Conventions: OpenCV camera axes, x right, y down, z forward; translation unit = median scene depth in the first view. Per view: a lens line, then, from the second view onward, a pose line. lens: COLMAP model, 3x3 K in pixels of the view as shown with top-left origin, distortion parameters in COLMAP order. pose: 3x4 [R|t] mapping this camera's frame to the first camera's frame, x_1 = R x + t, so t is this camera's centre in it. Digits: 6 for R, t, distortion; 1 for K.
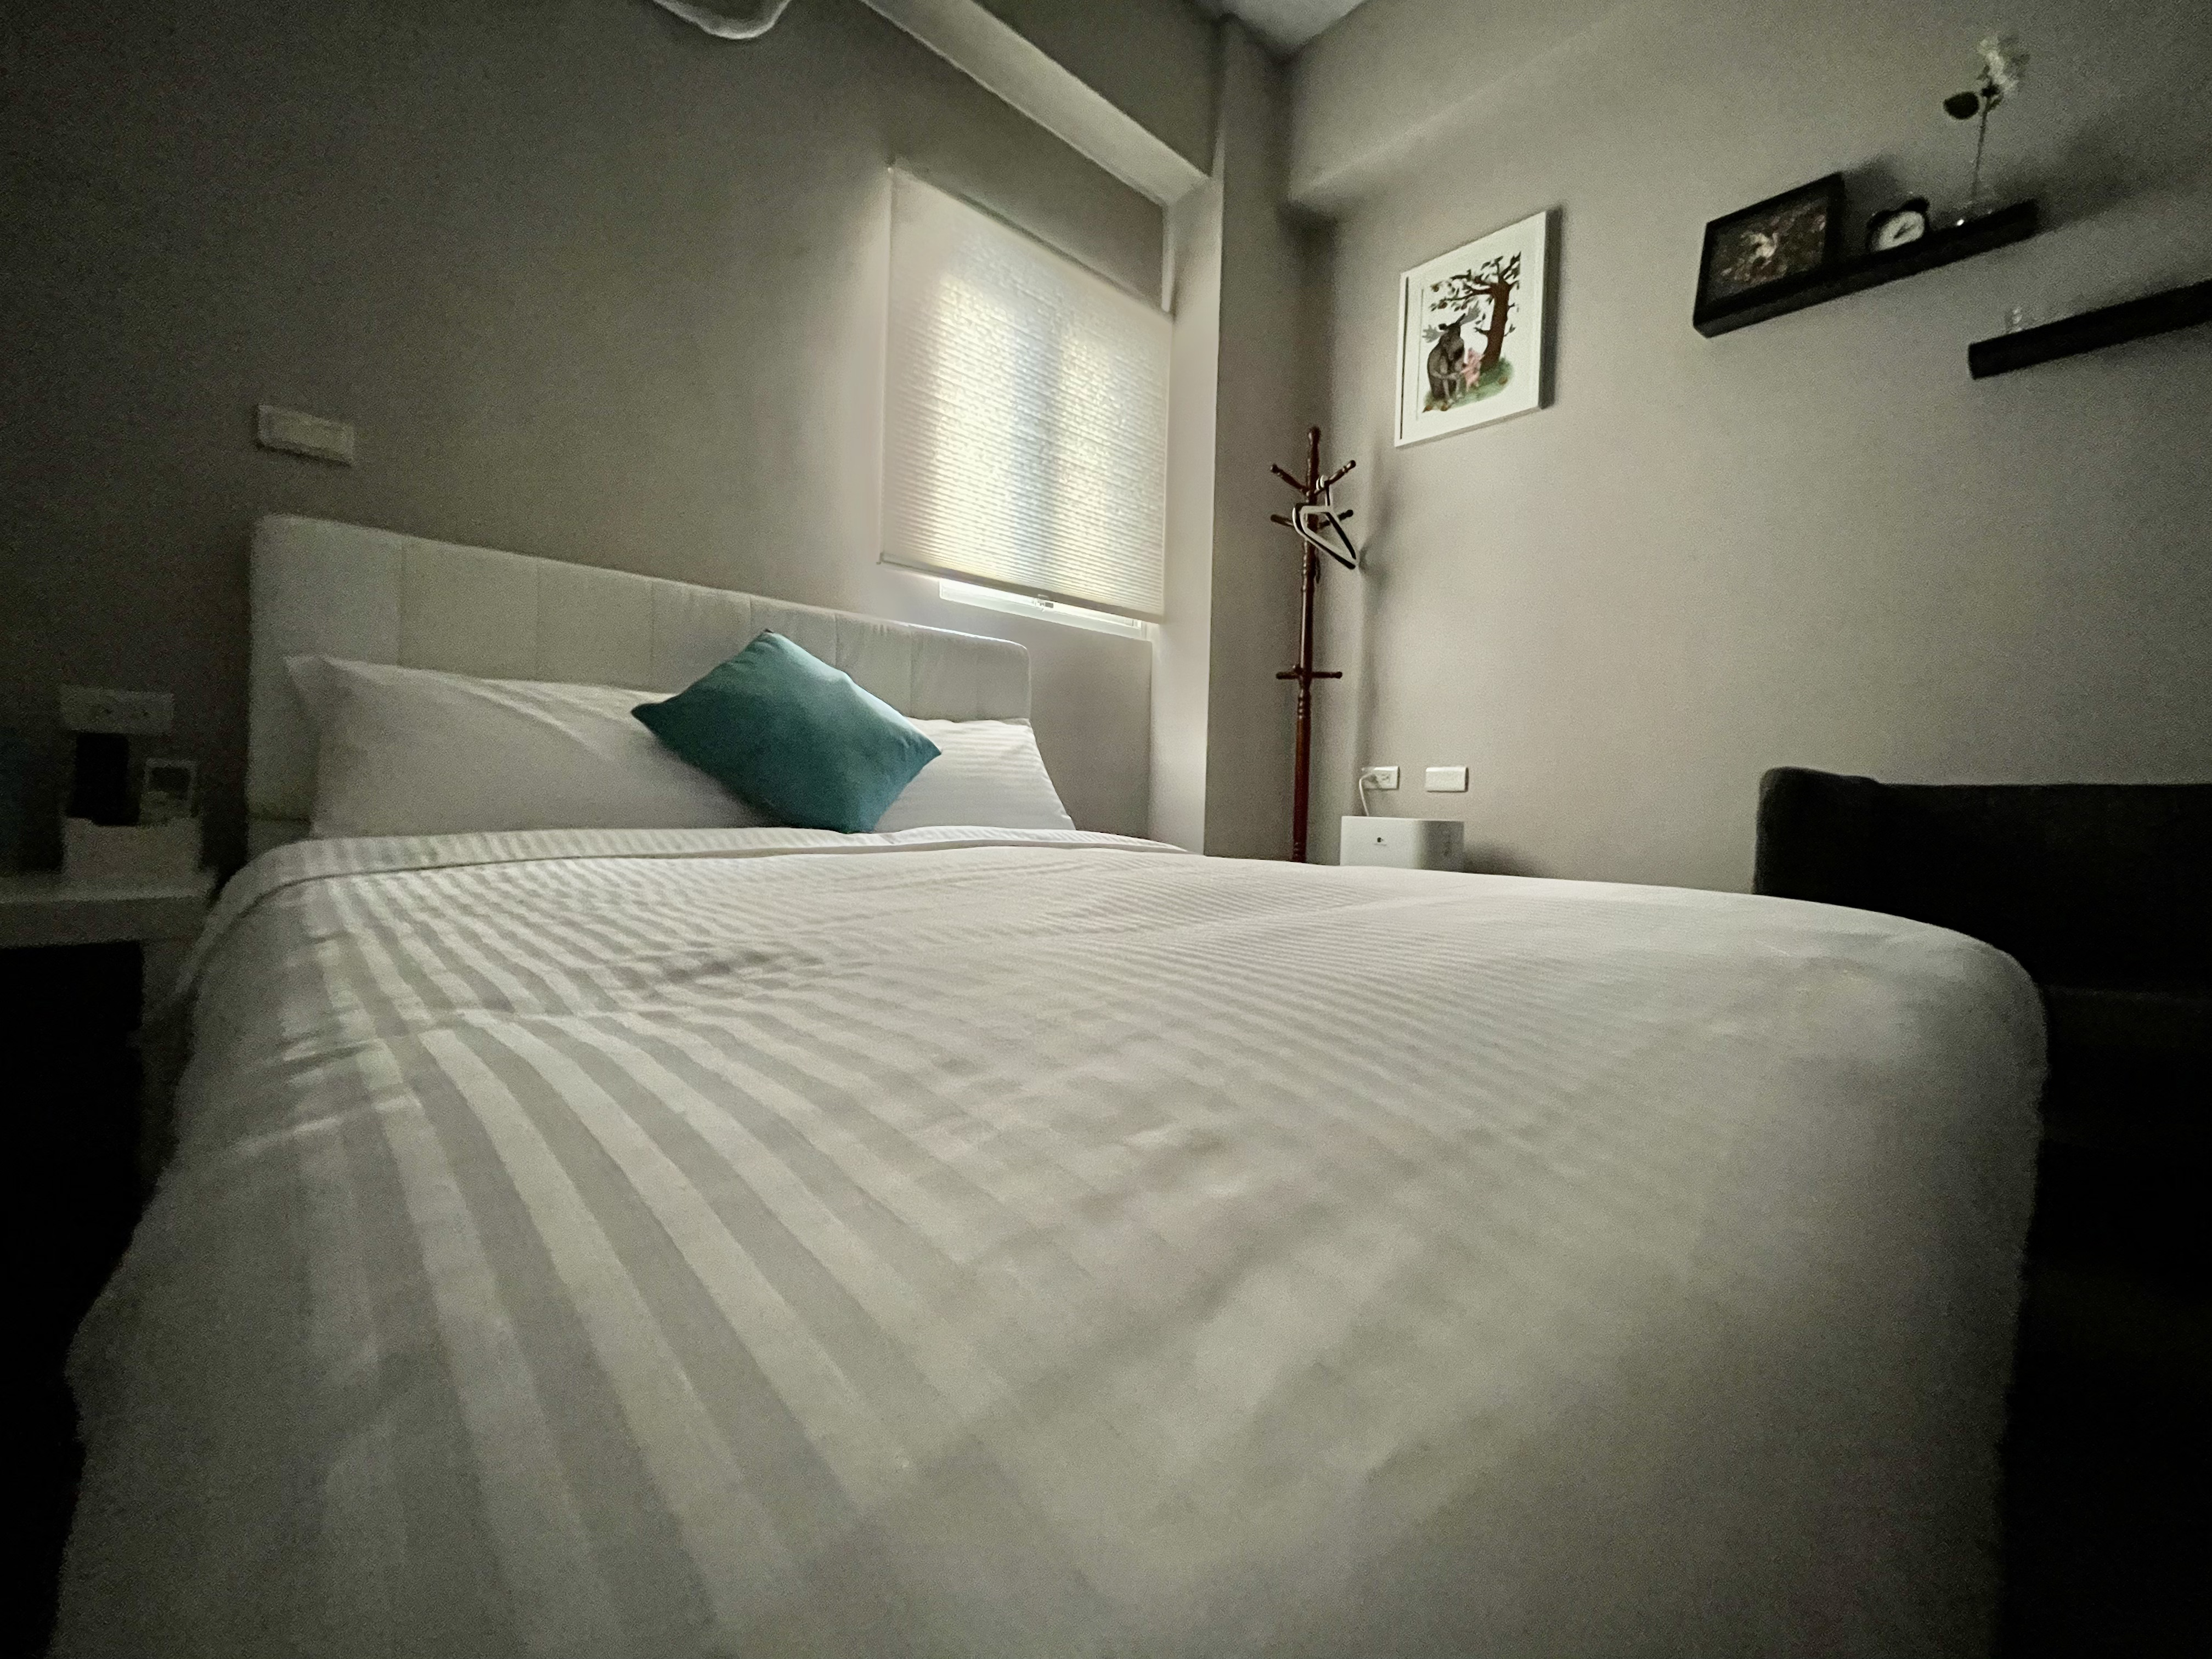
lens RADIAL K [[905.0, 0, 1106.0], [0, 905.0, 829.5], [0, 0, 1]] dist [-0.001299, -0.000073]
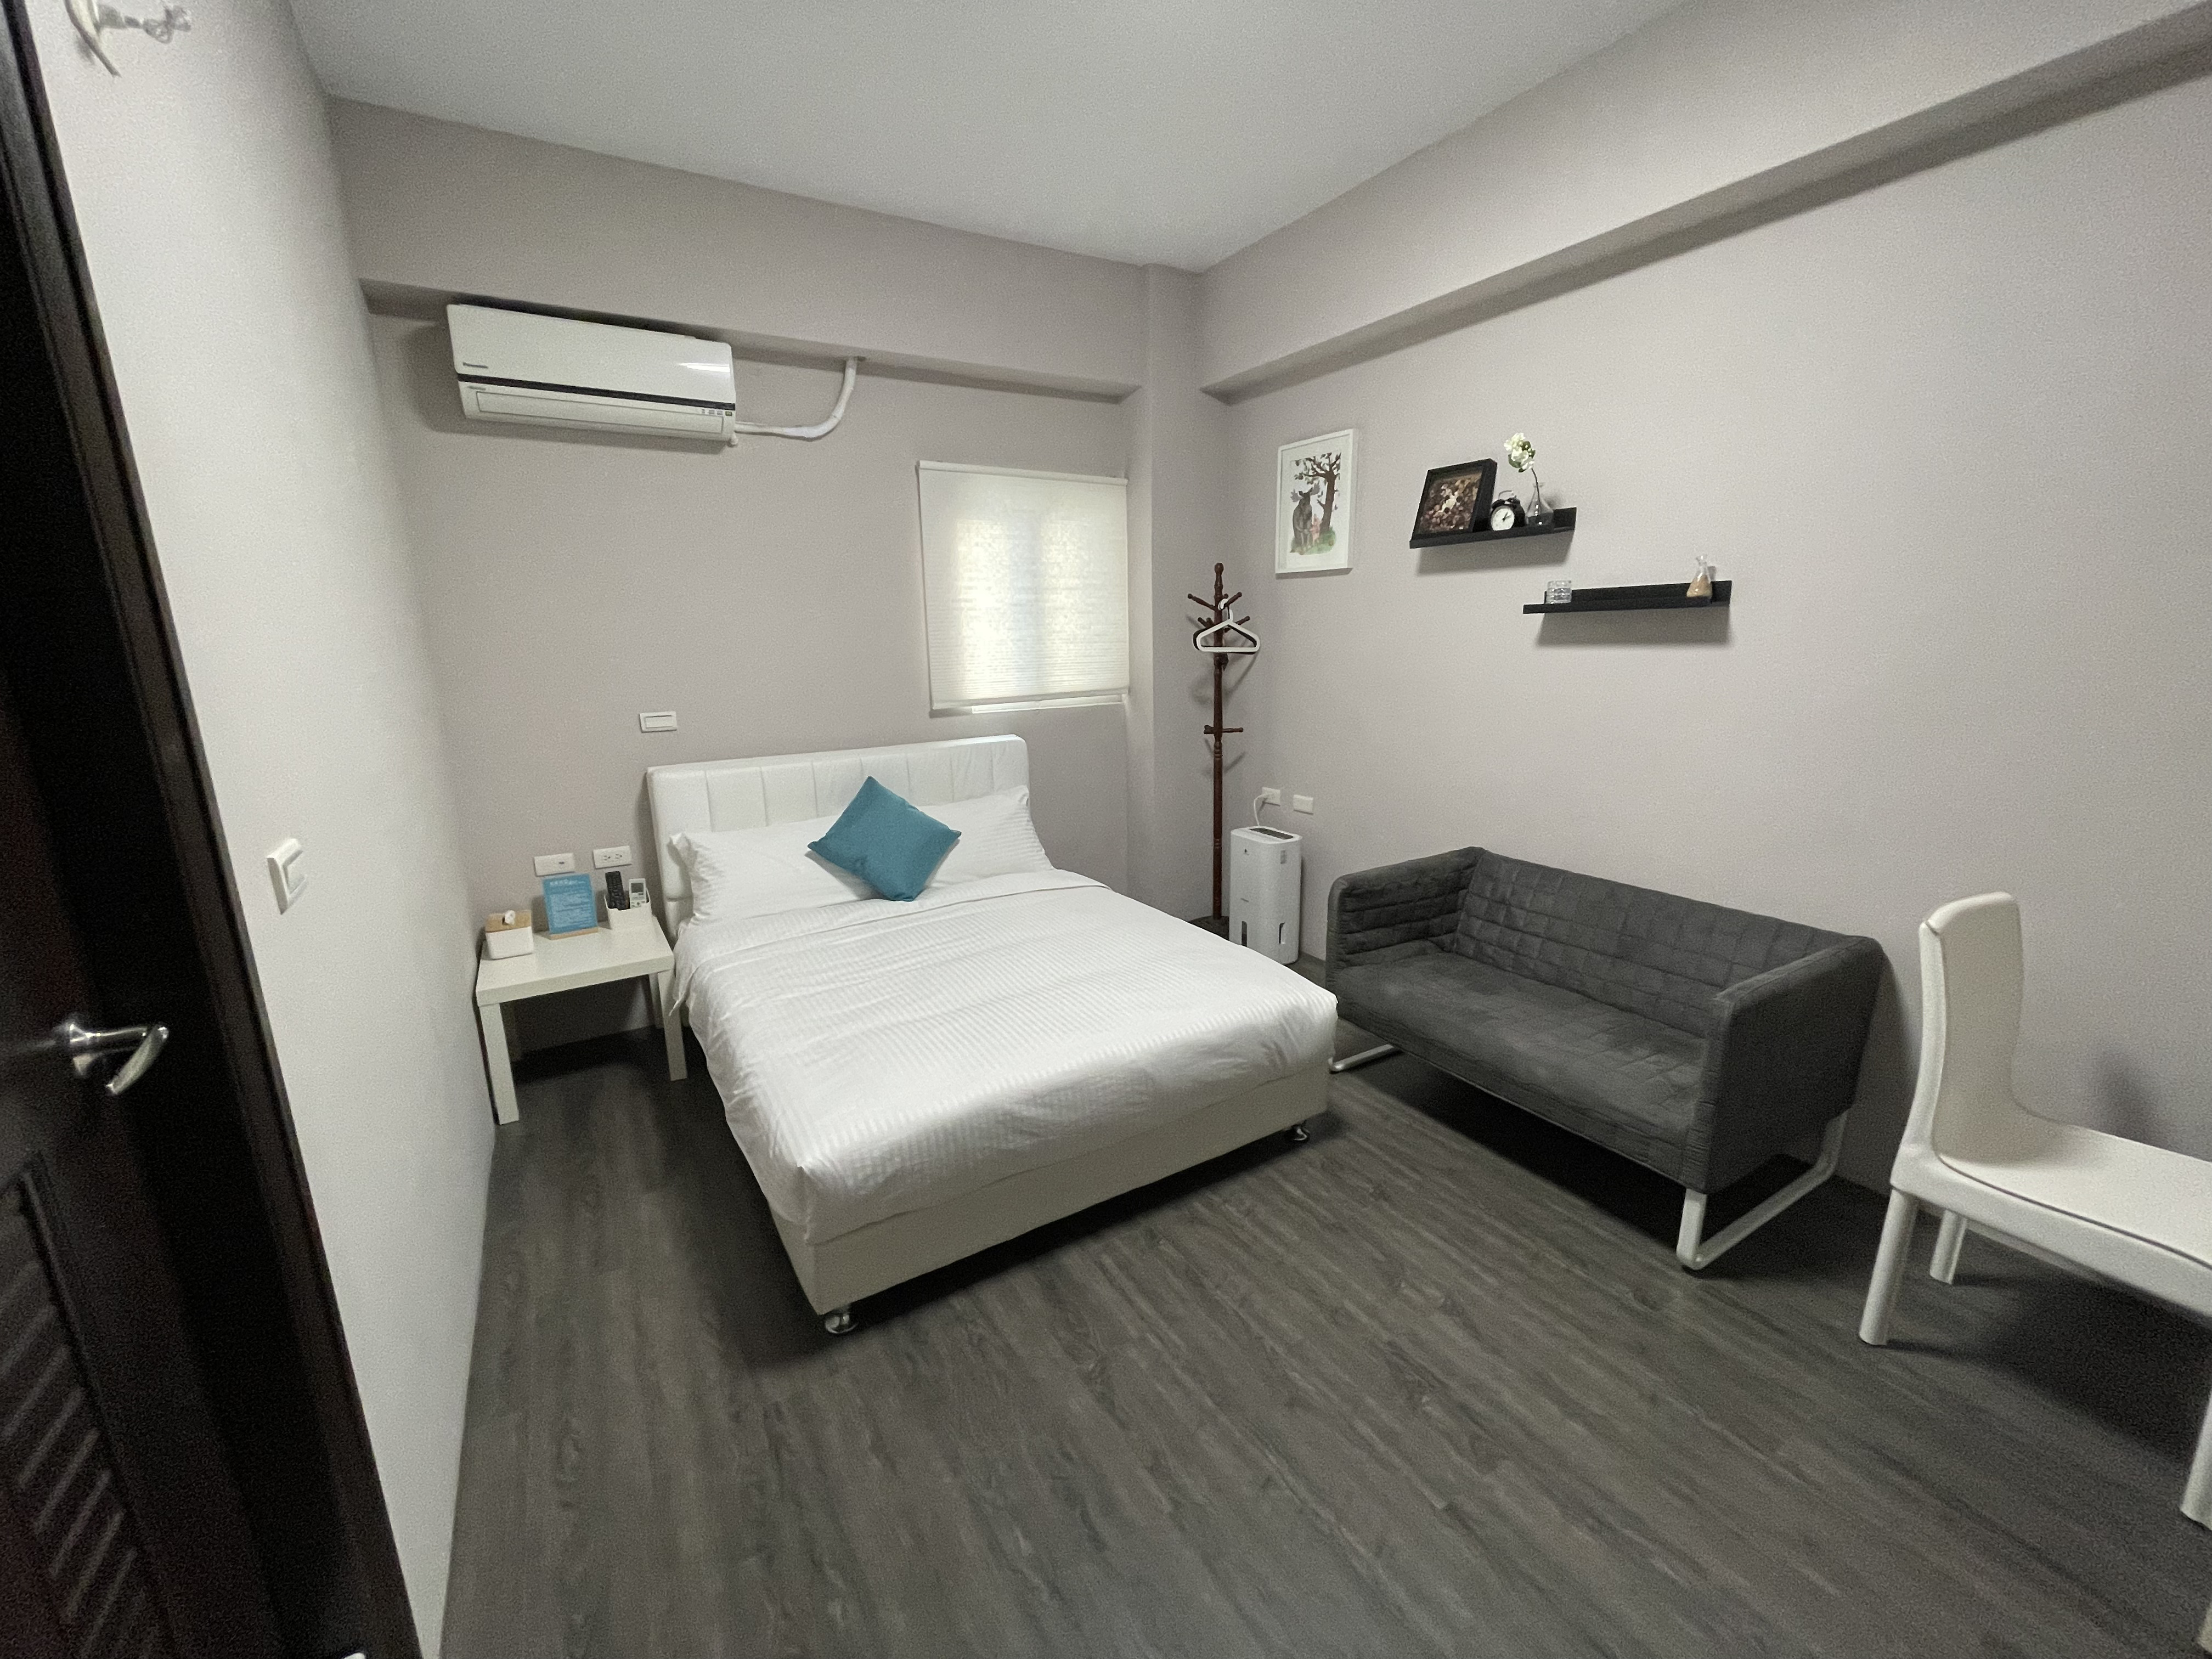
lens RADIAL K [[905.0, 0, 1106.0], [0, 905.0, 829.5], [0, 0, 1]] dist [-0.001299, -0.000073]
pose [[0.978090, 0.000780, -0.208179, 0.377629], [0.040104, 0.980557, 0.192092, -0.328433], [0.204281, -0.196232, 0.959042, -0.556947]]
